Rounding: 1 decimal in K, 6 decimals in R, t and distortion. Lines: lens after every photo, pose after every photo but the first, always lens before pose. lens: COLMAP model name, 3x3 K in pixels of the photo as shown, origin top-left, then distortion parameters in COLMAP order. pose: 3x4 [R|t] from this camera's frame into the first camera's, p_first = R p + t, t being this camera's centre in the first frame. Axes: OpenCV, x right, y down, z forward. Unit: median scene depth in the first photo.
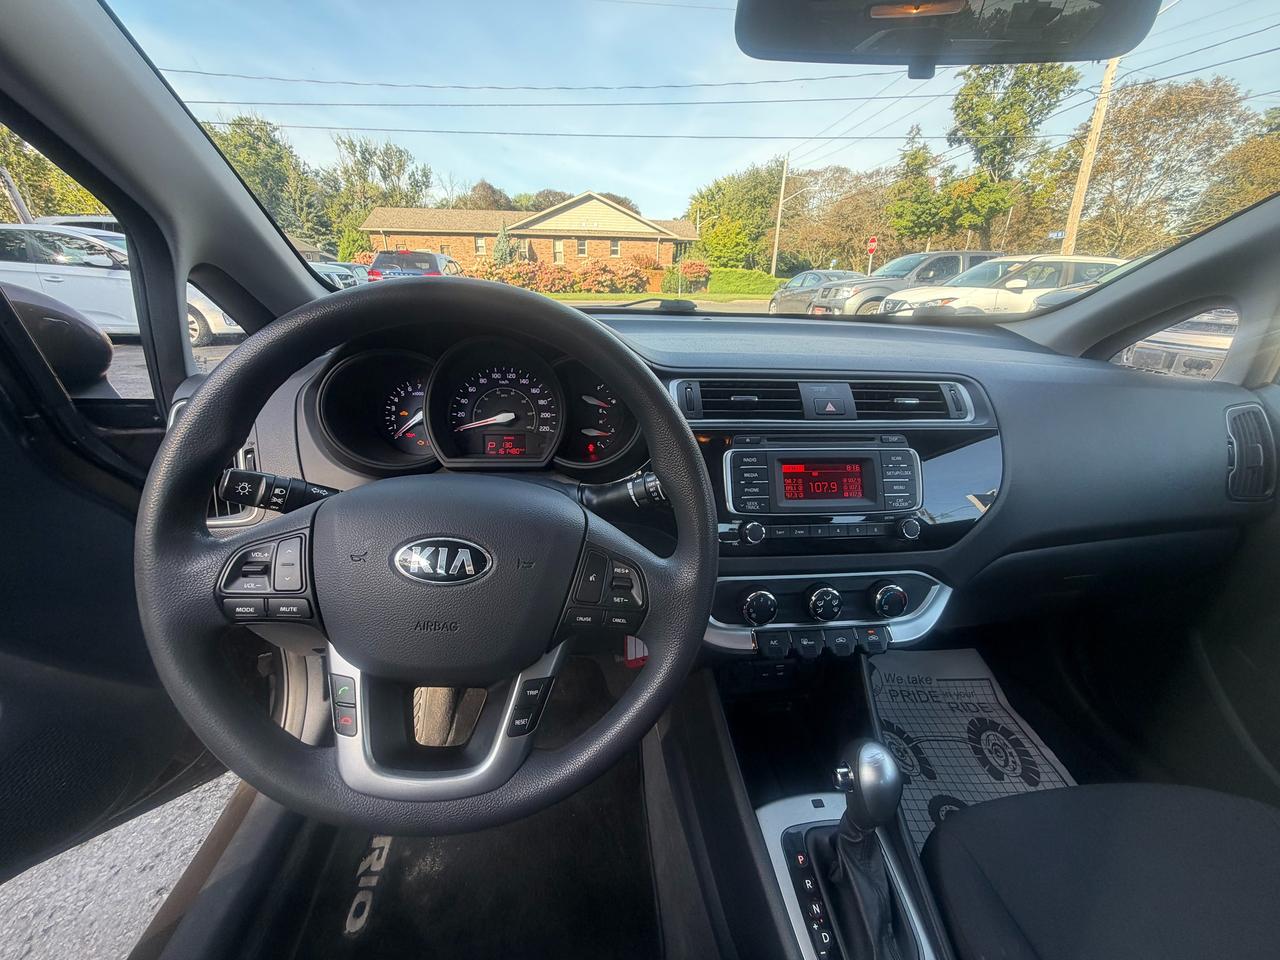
lens RADIAL K [[512.2, 0, 637.4], [0, 512.2, 479.0], [0, 0, 1]] dist [-0.002026, 0.000357]
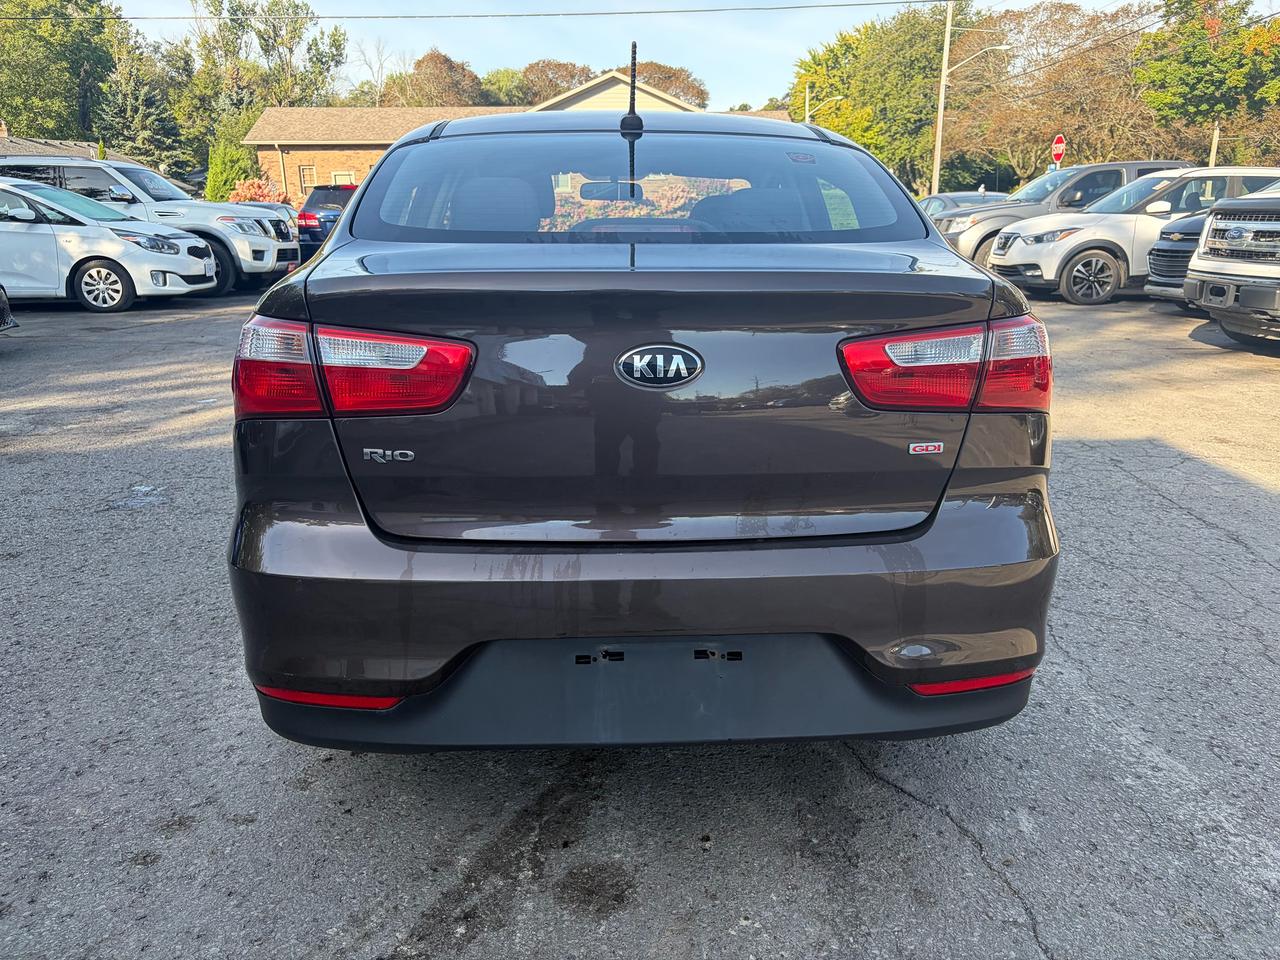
lens RADIAL K [[974.8, 0, 645.7], [0, 974.8, 474.3], [0, 0, 1]] dist [0.073591, -0.082594]
pose [[0.997707, -0.010489, -0.066865, 0.081722], [0.003246, 0.994197, -0.107523, 0.179480], [0.067605, 0.107059, 0.991952, -0.499522]]
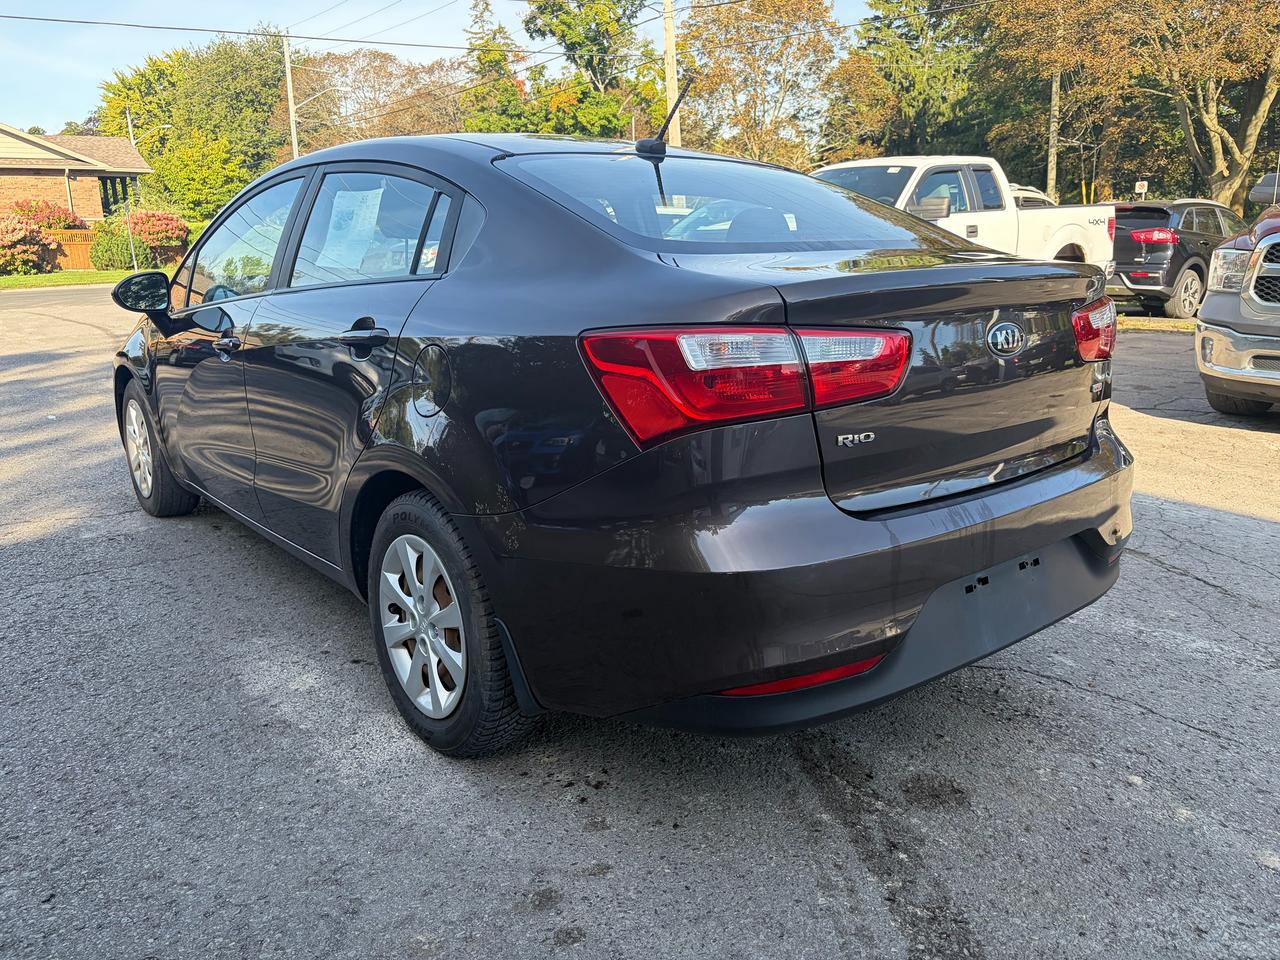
lens RADIAL K [[980.7, 0, 639.9], [0, 980.7, 476.1], [0, 0, 1]] dist [0.006735, 0.032161]
pose [[0.843323, -0.165802, 0.511190, -0.158607], [0.230252, 0.970963, -0.064927, 0.163916], [-0.485581, 0.172457, 0.857012, -0.466615]]
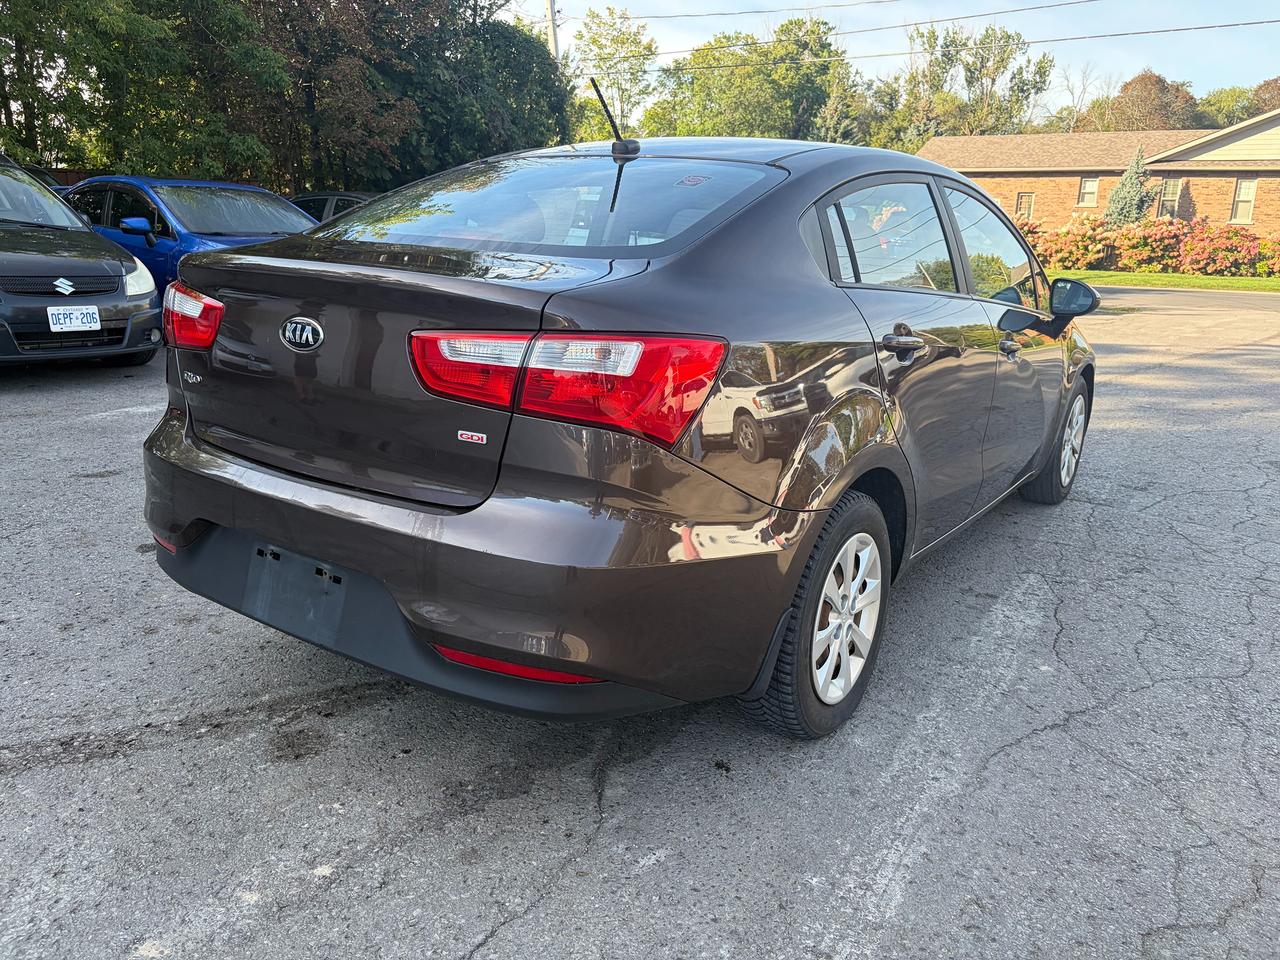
lens RADIAL K [[974.4, 0, 642.7], [0, 974.4, 460.2], [0, 0, 1]] dist [0.075714, -0.076291]
pose [[0.755544, 0.162364, -0.634658, 0.322371], [-0.259438, 0.963748, -0.062299, 0.159649], [0.601535, 0.211724, 0.770278, -0.438156]]
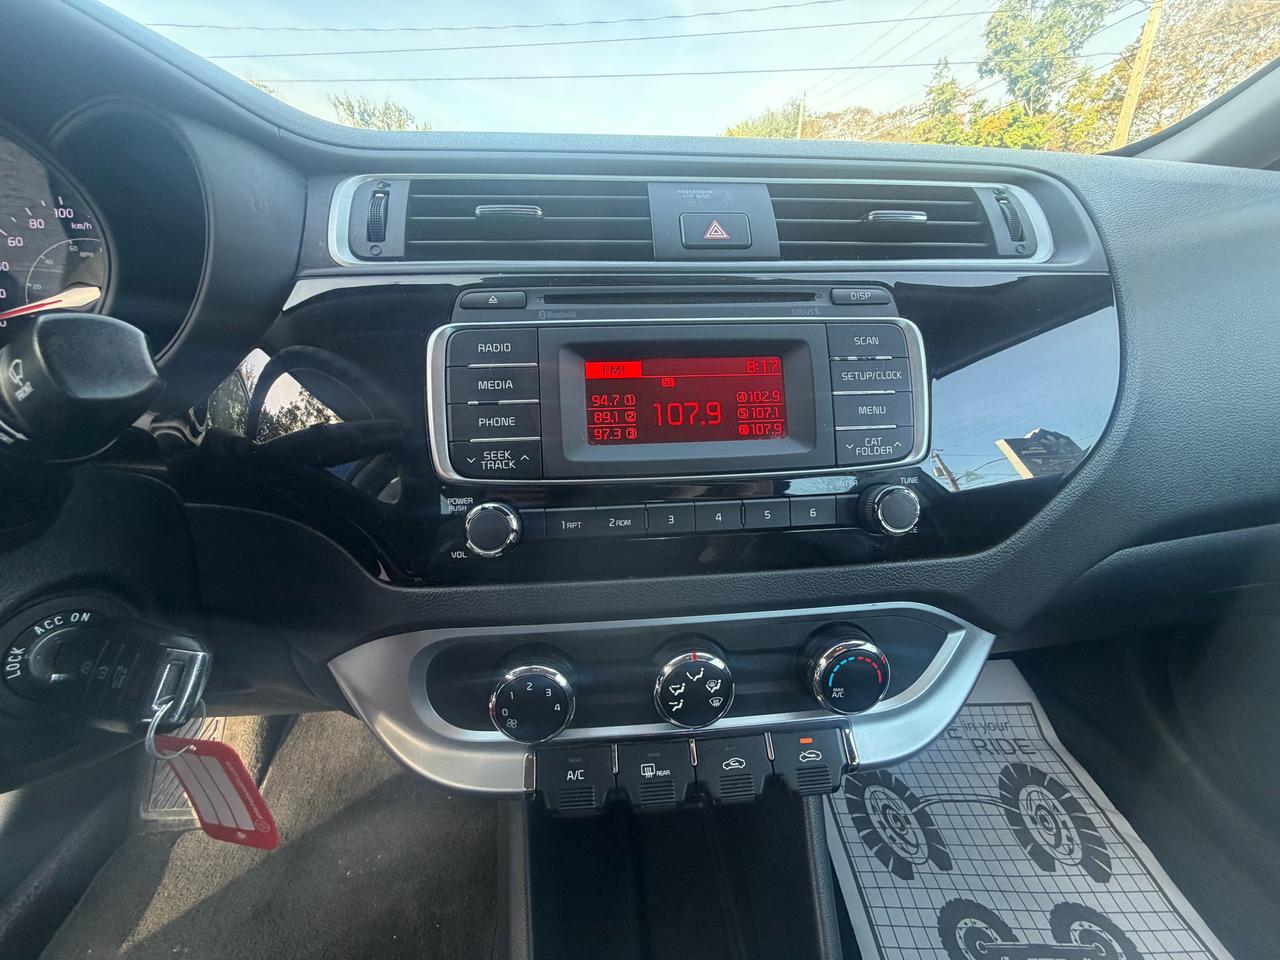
lens RADIAL K [[512.8, 0, 637.7], [0, 512.8, 479.9], [0, 0, 1]] dist [-0.002179, 0.000099]
pose [[0.999301, -0.019984, -0.031588, 0.026882], [0.022041, 0.997565, 0.066162, 0.003322], [0.030189, -0.066812, 0.997309, 0.046447]]
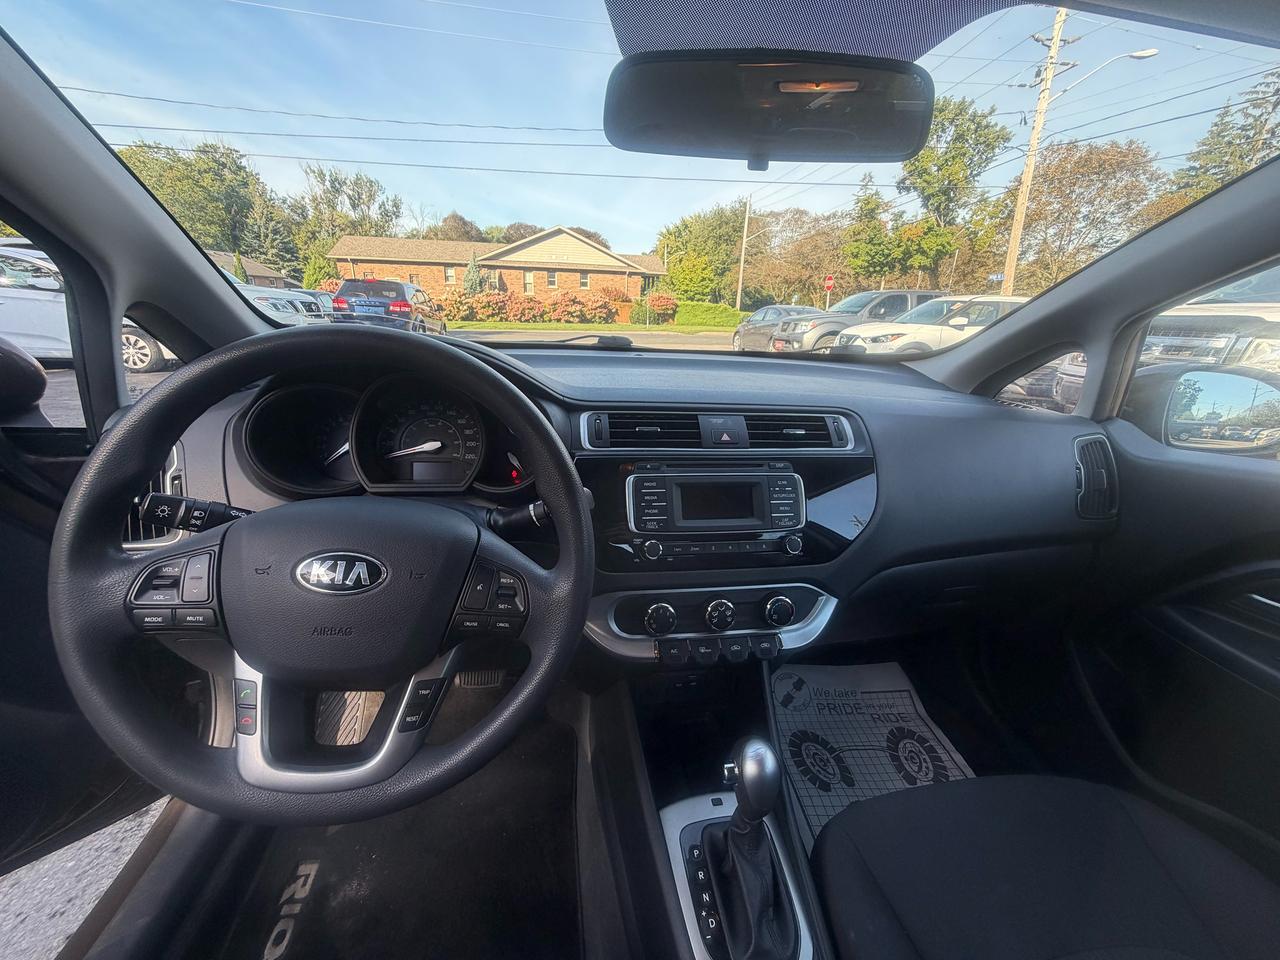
lens RADIAL K [[511.6, 0, 638.0], [0, 511.6, 479.0], [0, 0, 1]] dist [-0.001360, -0.000005]
pose [[0.998300, -0.002661, 0.058218, 0.010055], [0.005813, 0.998522, -0.054032, 0.000868], [-0.057988, 0.054279, 0.996841, -0.008263]]
